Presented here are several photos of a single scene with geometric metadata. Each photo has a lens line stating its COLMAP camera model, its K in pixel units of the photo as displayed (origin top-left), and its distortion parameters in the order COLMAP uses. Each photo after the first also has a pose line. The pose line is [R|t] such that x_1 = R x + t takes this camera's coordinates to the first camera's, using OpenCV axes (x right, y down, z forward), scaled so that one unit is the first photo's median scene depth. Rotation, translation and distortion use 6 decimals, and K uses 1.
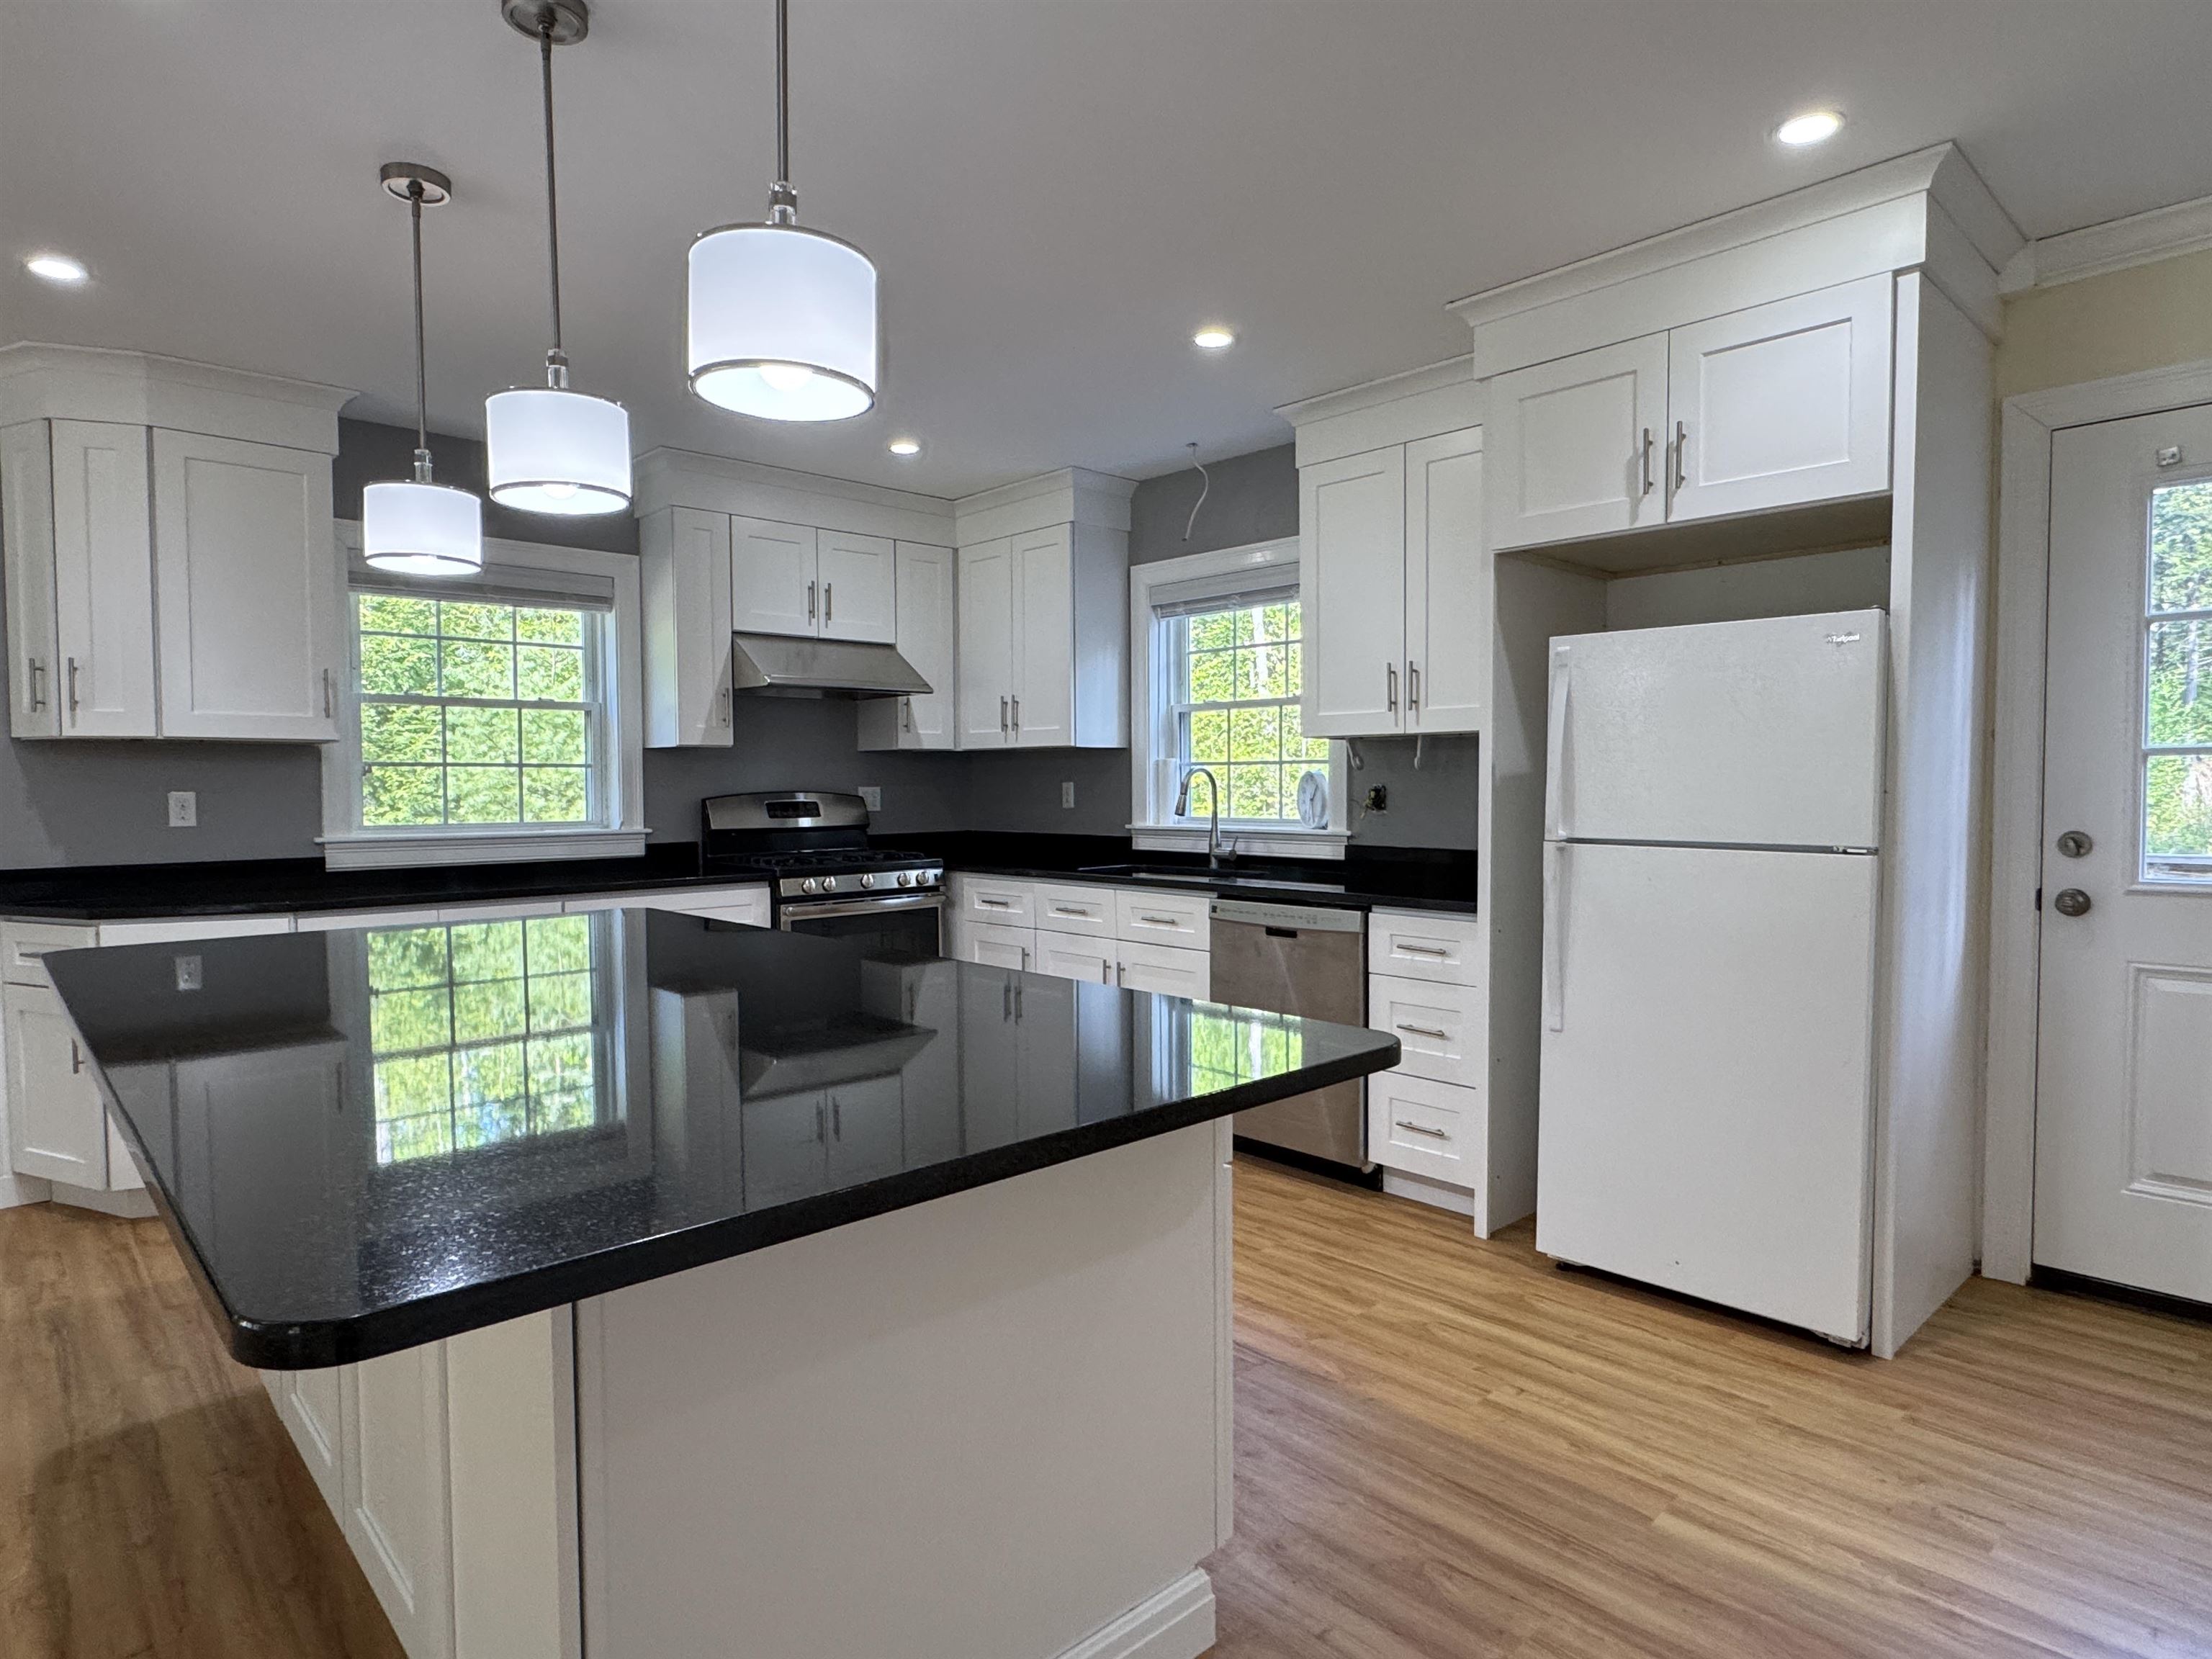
lens RADIAL K [[1237.7, 0, 1104.3], [0, 1237.7, 833.4], [0, 0, 1]] dist [-0.007150, 0.007053]
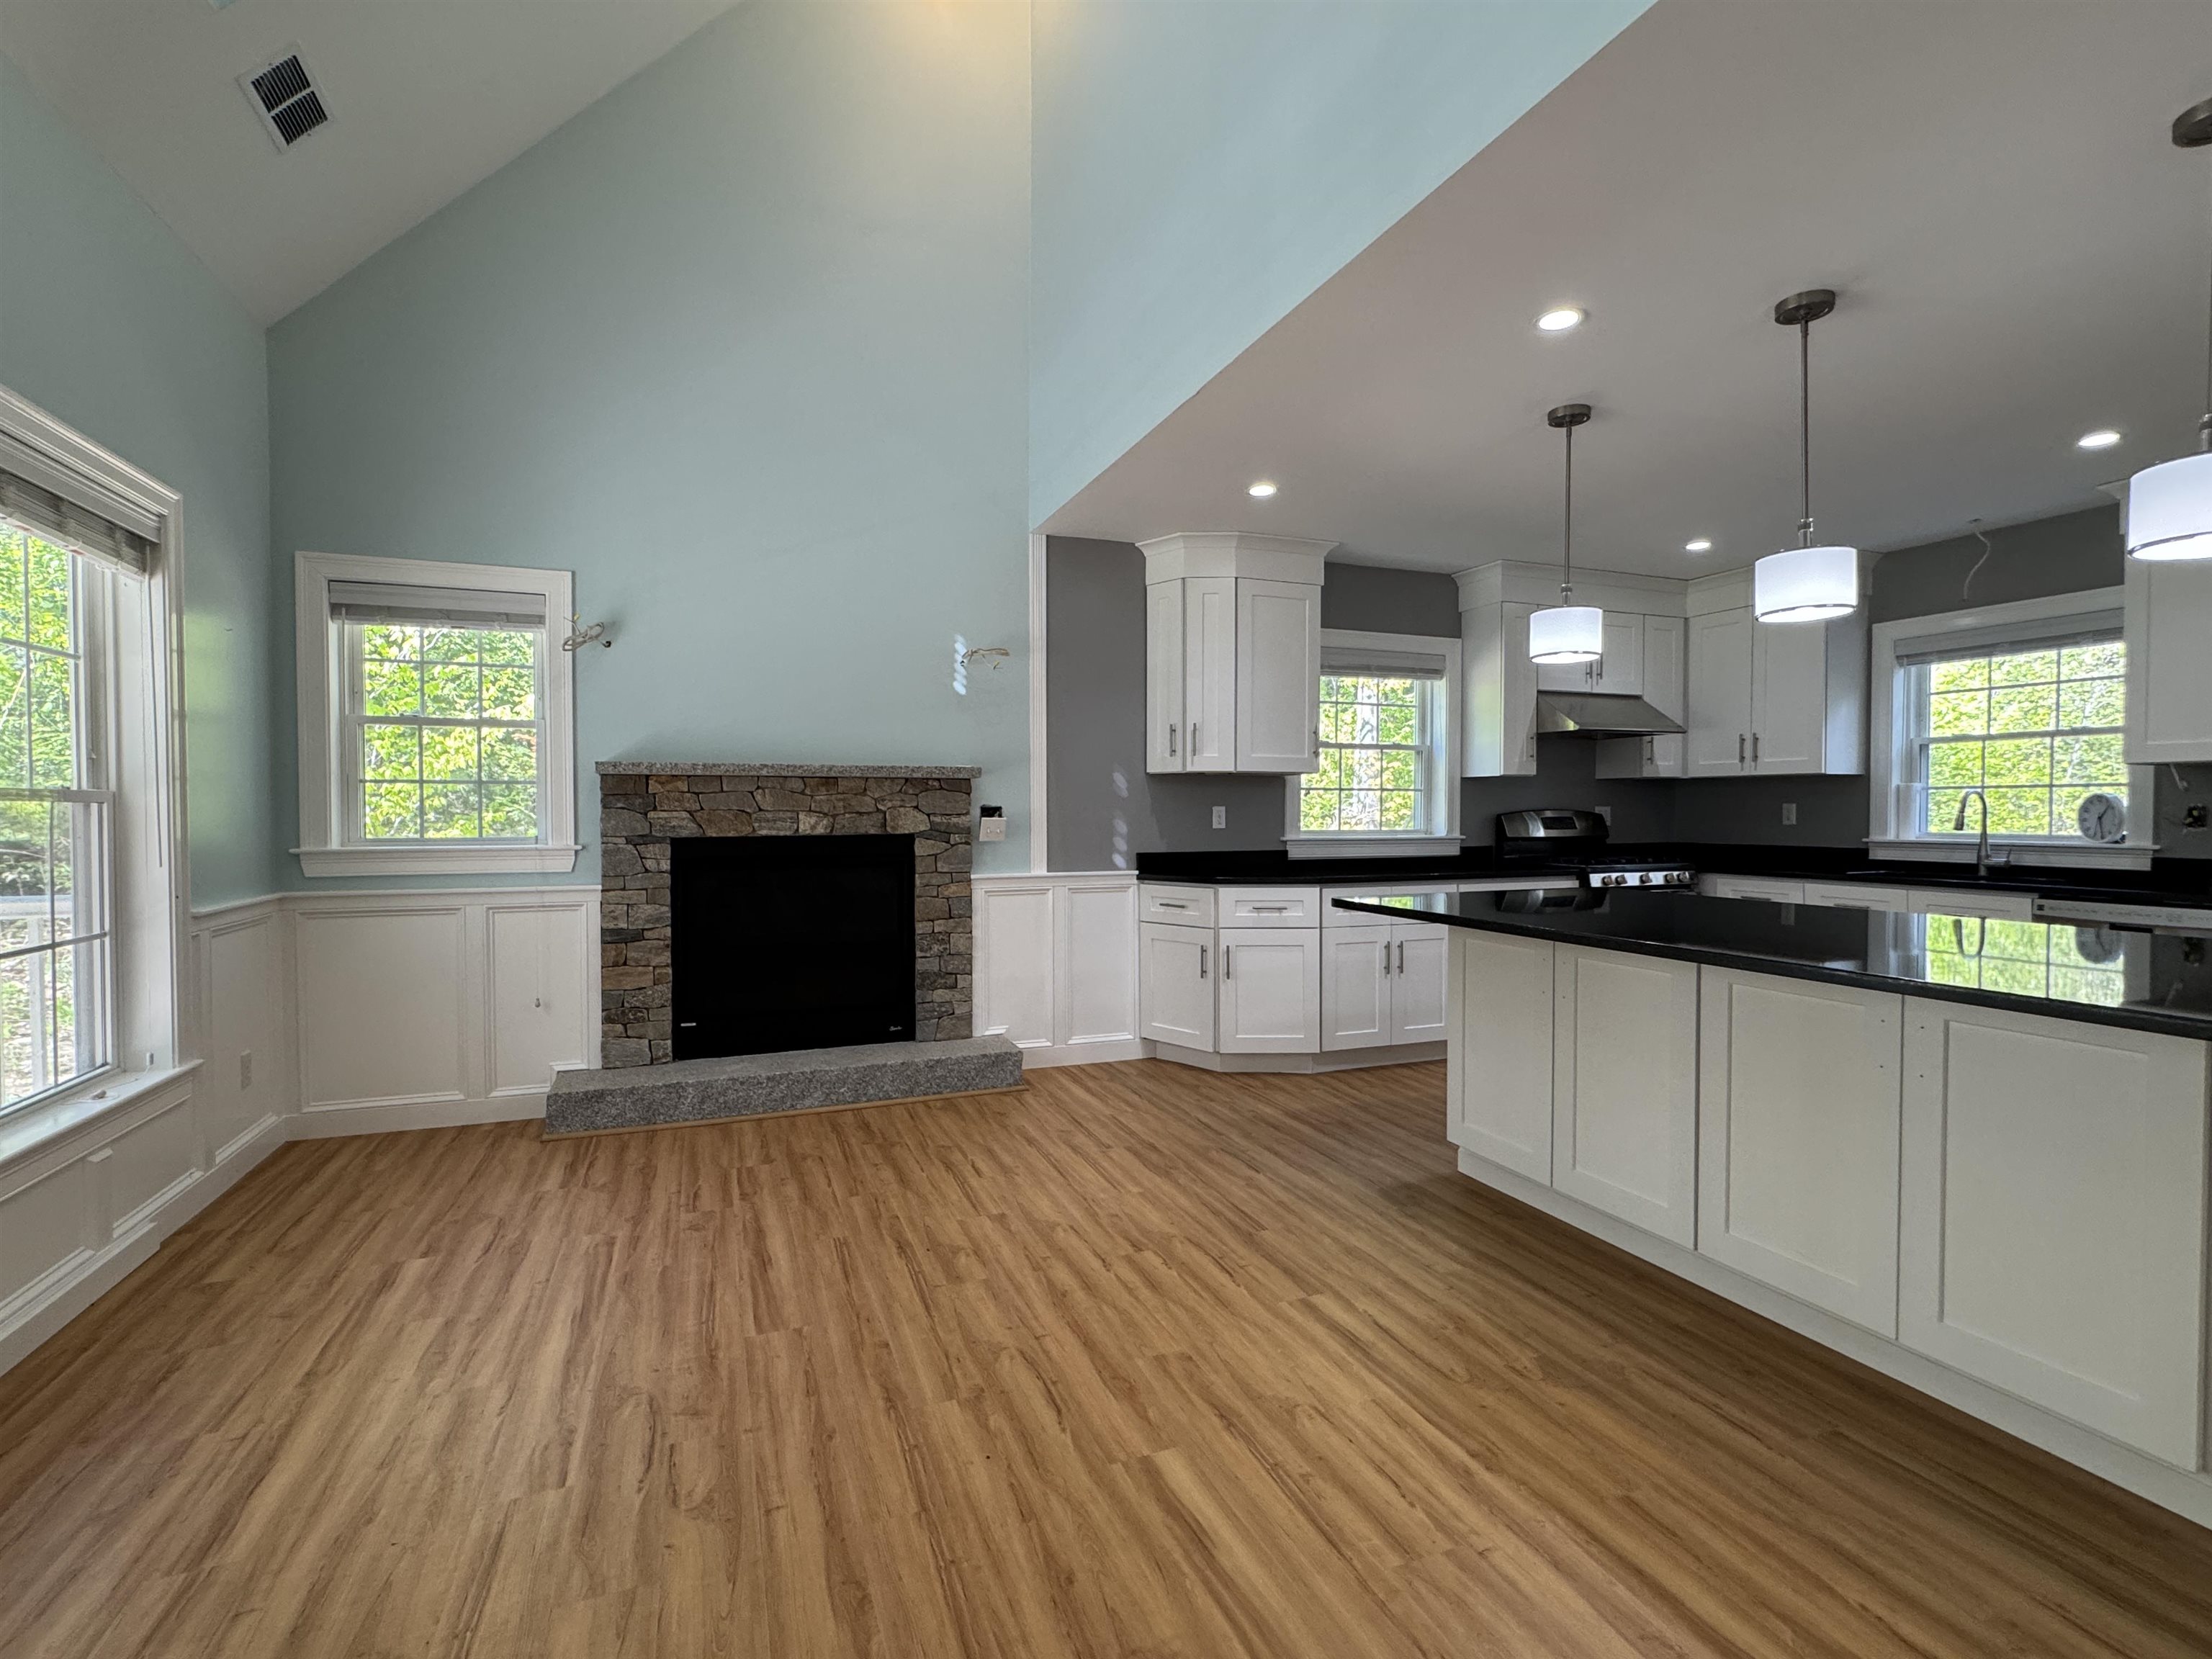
lens RADIAL K [[1023.4, 0, 1100.6], [0, 1023.4, 834.2], [0, 0, 1]] dist [0.000335, 0.000112]
pose [[0.928897, 0.013040, -0.370108, -0.334351], [-0.019245, 0.999729, -0.013078, 0.018001], [0.369837, 0.019270, 0.928897, -0.219836]]
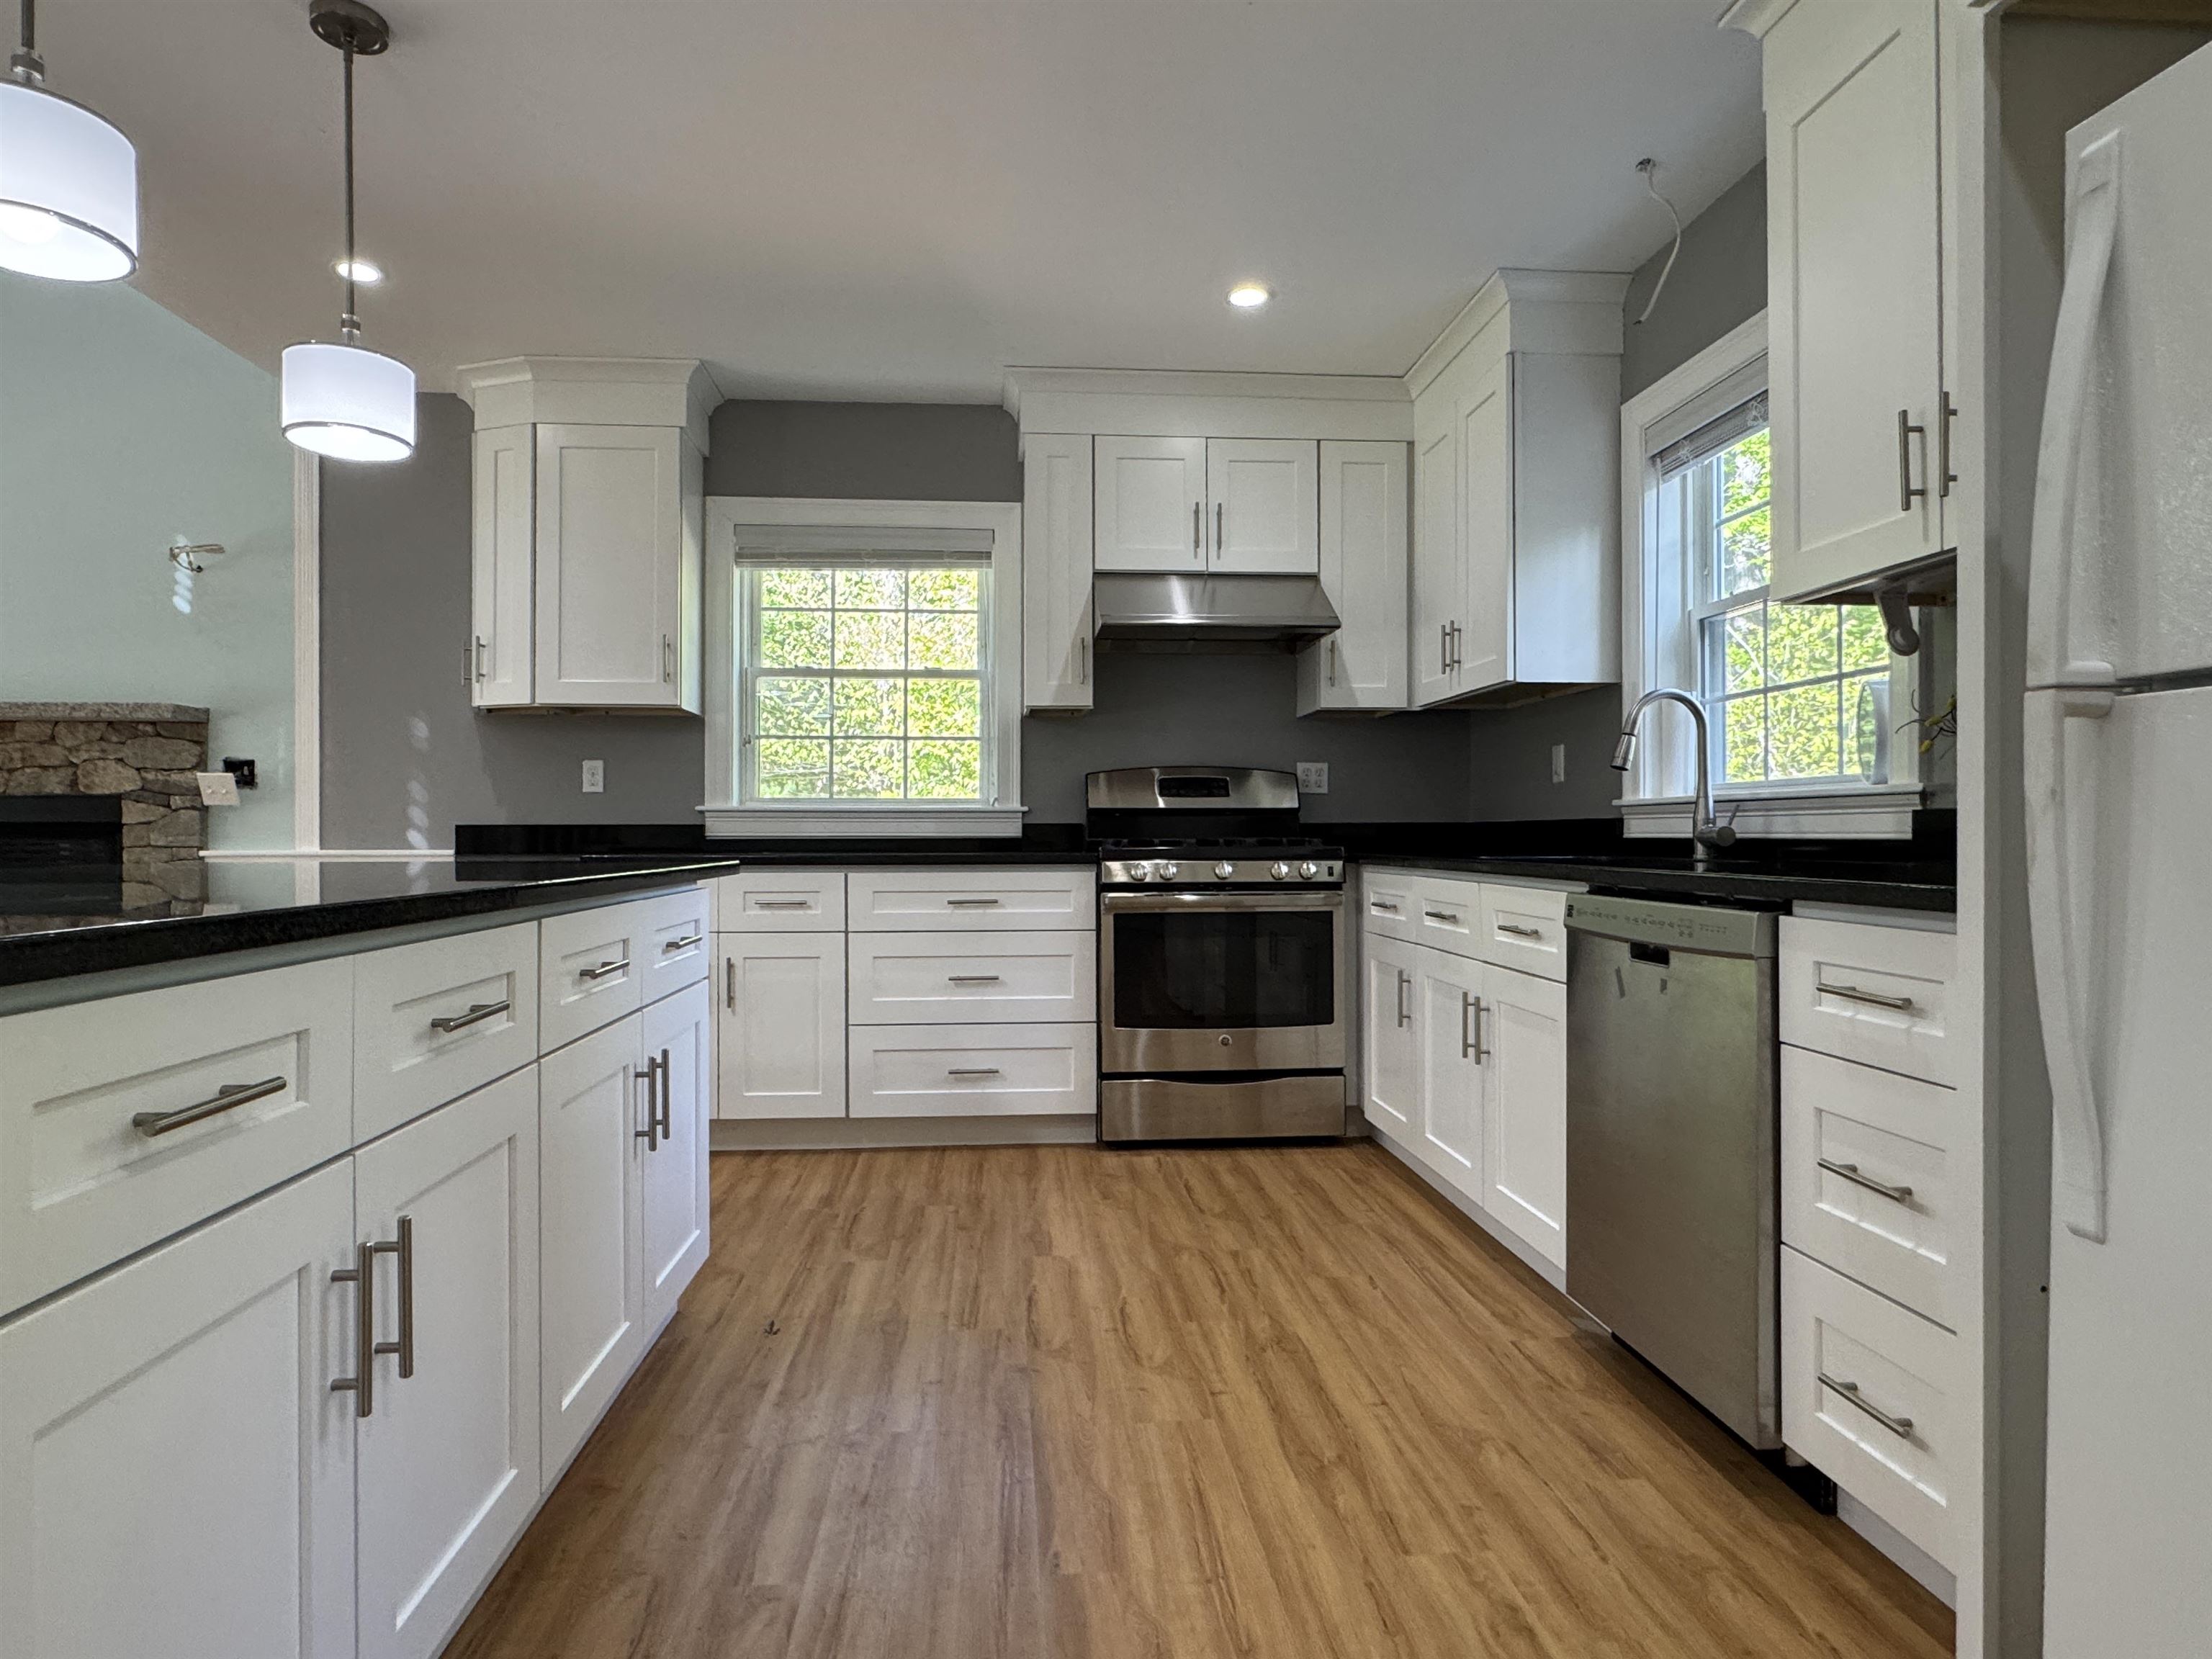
lens RADIAL K [[1237.7, 0, 1103.1], [0, 1237.7, 832.5], [0, 0, 1]] dist [-0.007150, 0.007053]
pose [[0.779463, 0.003081, -0.626441, 0.239483], [-0.028656, 0.999117, -0.030741, 0.042065], [0.625793, 0.041913, 0.778862, 0.358623]]
